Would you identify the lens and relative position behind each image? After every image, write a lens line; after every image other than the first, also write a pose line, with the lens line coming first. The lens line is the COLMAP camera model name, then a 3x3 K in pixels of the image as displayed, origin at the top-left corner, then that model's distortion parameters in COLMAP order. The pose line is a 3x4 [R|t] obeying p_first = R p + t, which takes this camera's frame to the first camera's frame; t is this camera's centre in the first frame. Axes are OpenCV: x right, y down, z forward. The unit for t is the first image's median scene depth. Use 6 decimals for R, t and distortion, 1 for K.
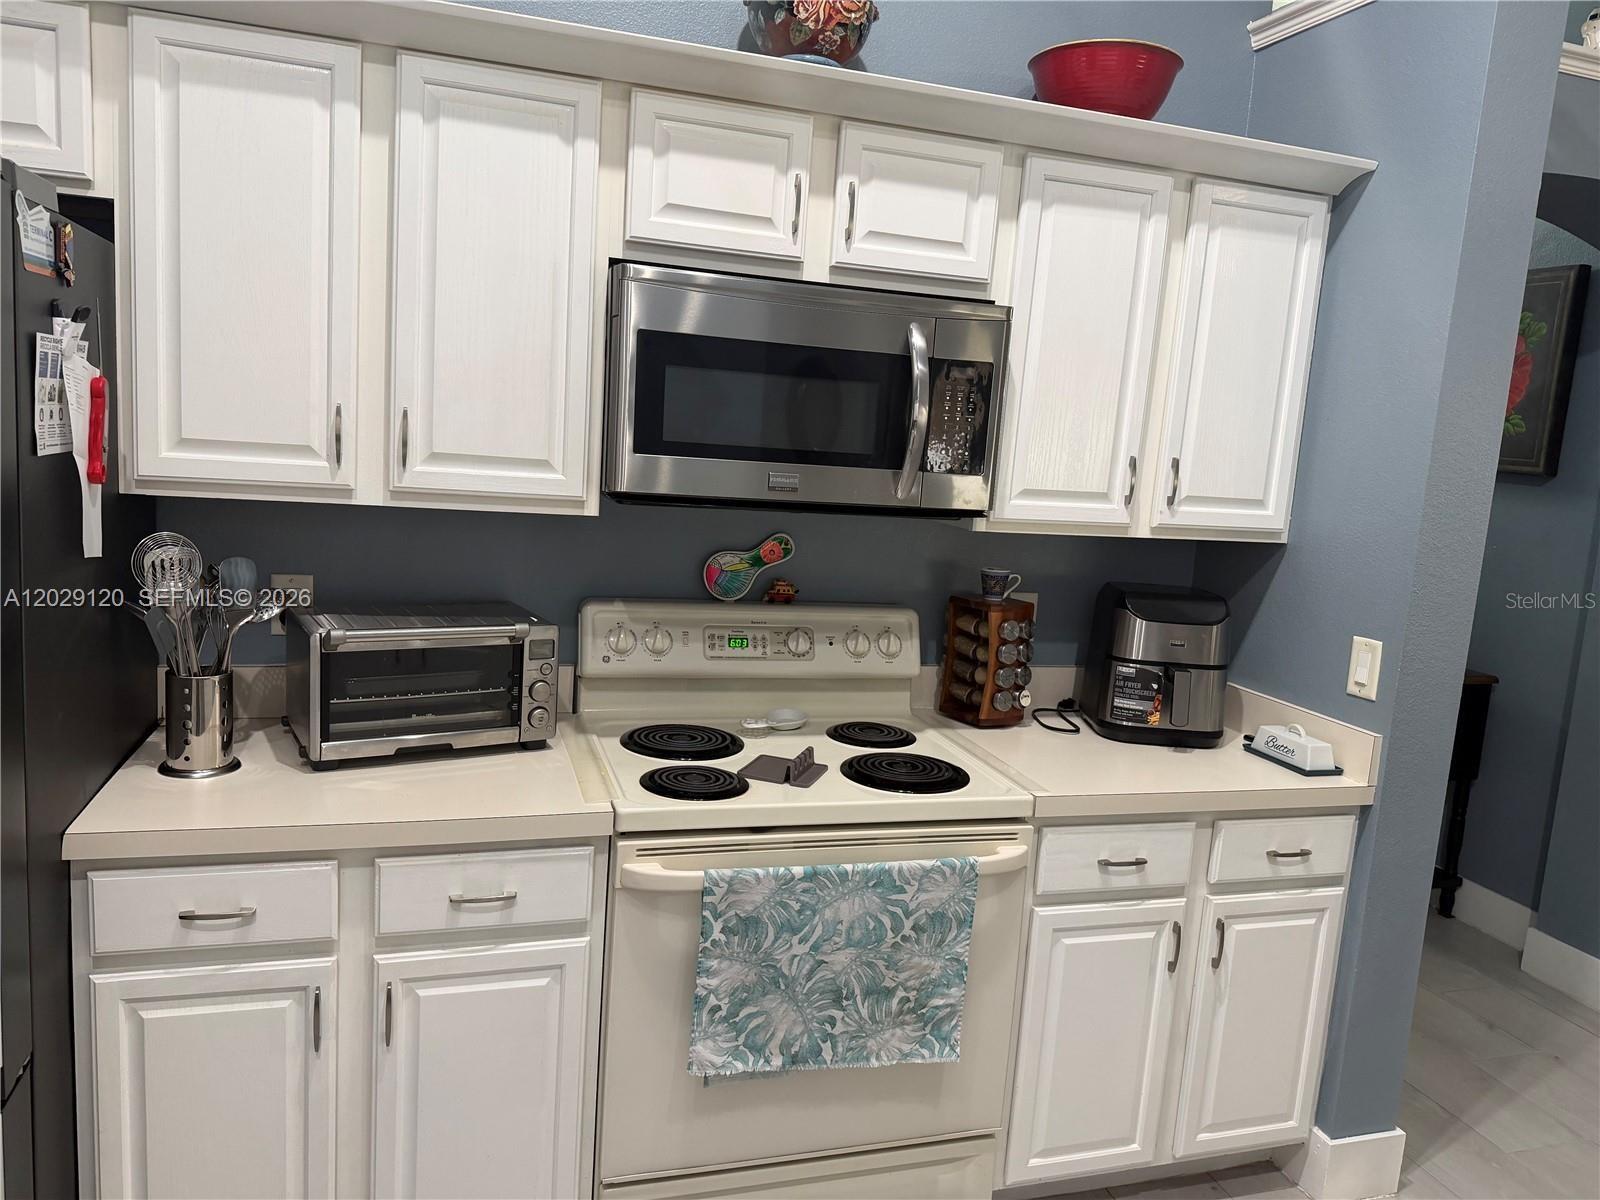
lens RADIAL K [[1130.9, 0, 784.7], [0, 1130.9, 607.0], [0, 0, 1]] dist [0.001745, -0.002974]
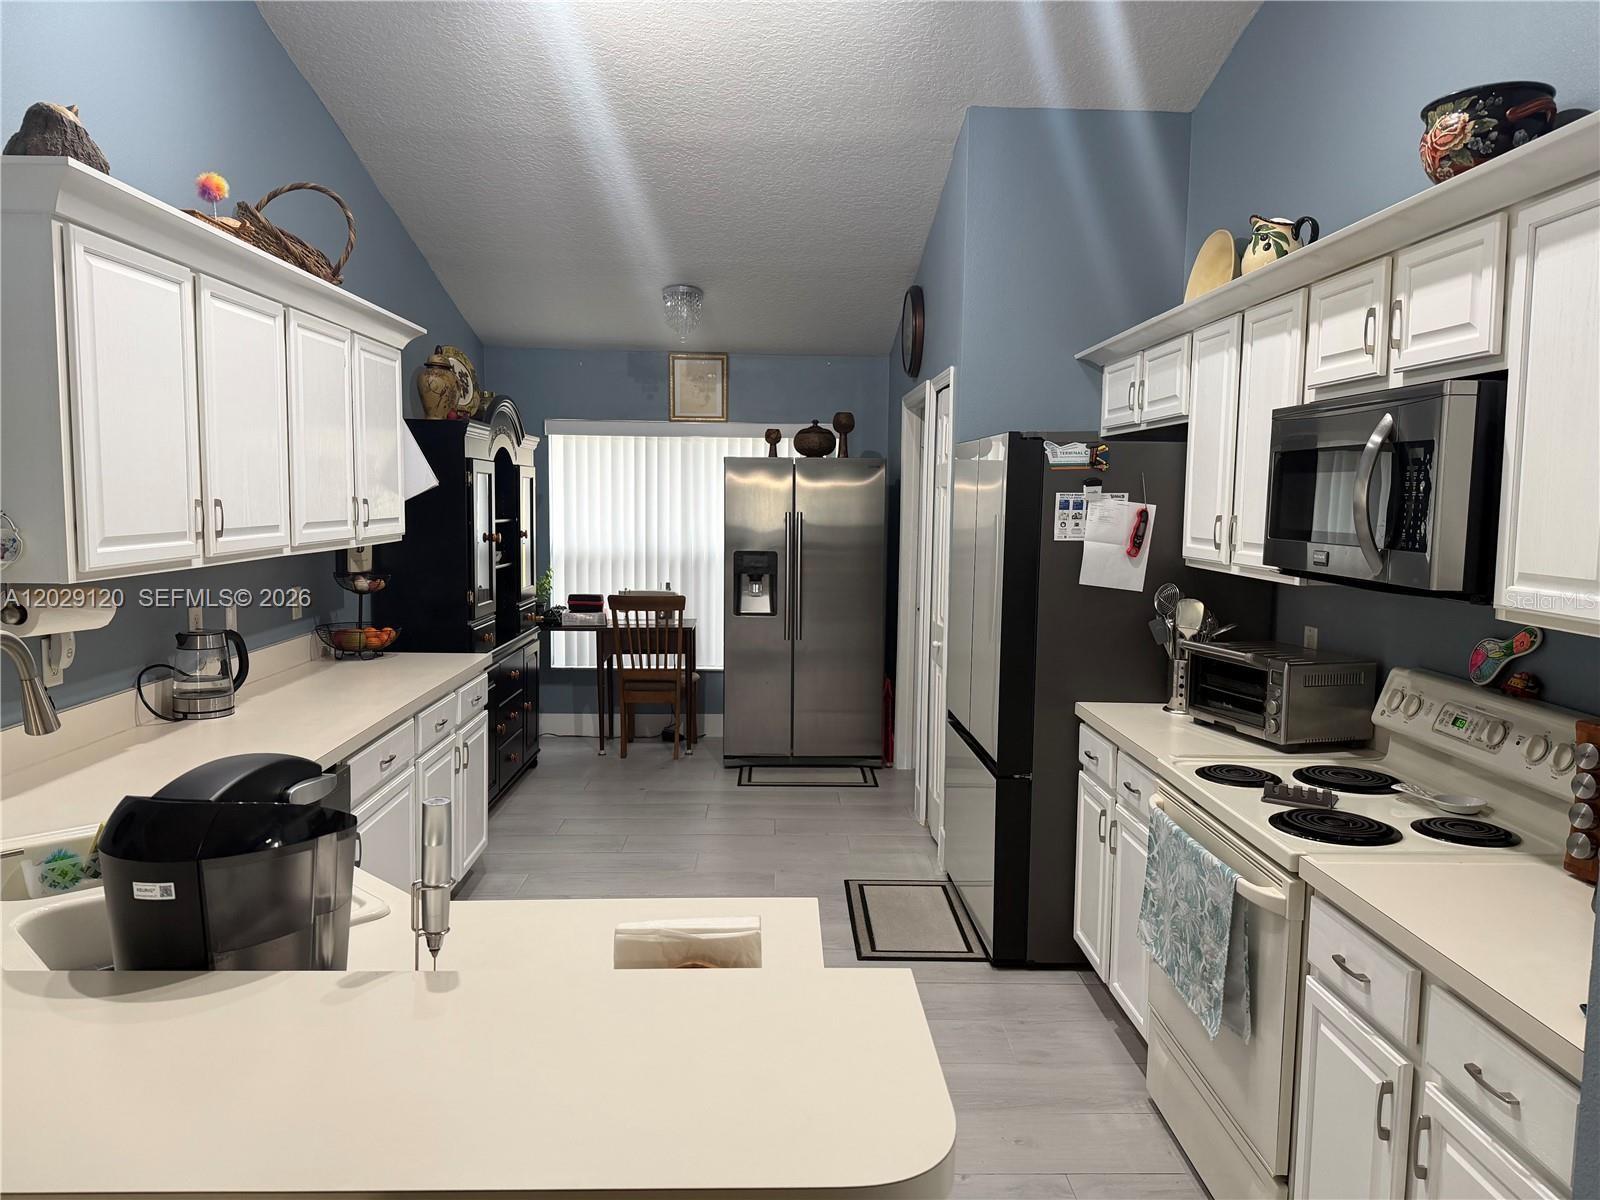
lens RADIAL K [[1130.9, 0, 796.8], [0, 1130.9, 597.4], [0, 0, 1]] dist [0.001745, -0.002974]
pose [[-0.255279, 0.019782, -0.966665, 1.201861], [-0.189607, 0.979354, 0.070114, -0.042077], [0.948094, 0.201185, -0.246257, 0.696091]]
